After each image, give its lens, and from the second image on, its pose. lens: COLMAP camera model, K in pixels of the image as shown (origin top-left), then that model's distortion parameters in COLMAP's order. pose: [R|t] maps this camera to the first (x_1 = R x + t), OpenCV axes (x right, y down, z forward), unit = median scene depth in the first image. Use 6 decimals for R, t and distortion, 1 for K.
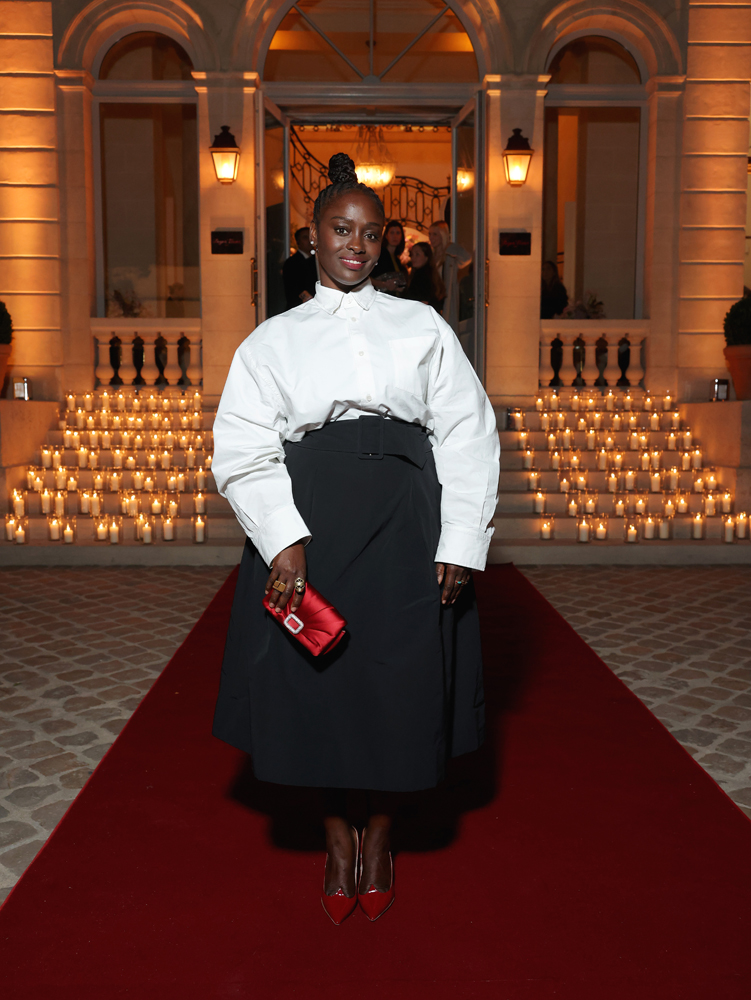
lens RADIAL K [[1396.8, 0, 368.3], [0, 1396.8, 506.4], [0, 0, 1]] dist [0.004453, -0.025875]
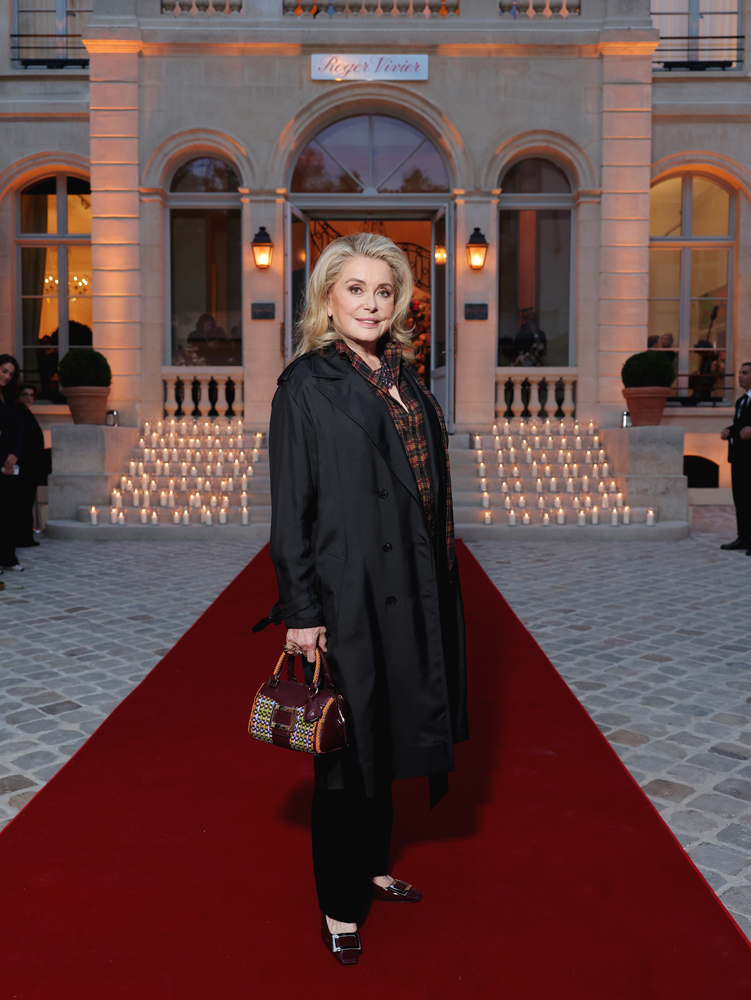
lens RADIAL K [[1410.2, 0, 375.5], [0, 1410.2, 500.0], [0, 0, 1]] dist [-0.000010, 0.014923]
pose [[0.999925, 0.001841, -0.012086, 0.025303], [-0.002160, 0.999649, -0.026396, 0.031364], [0.012033, 0.026420, 0.999578, -0.367034]]
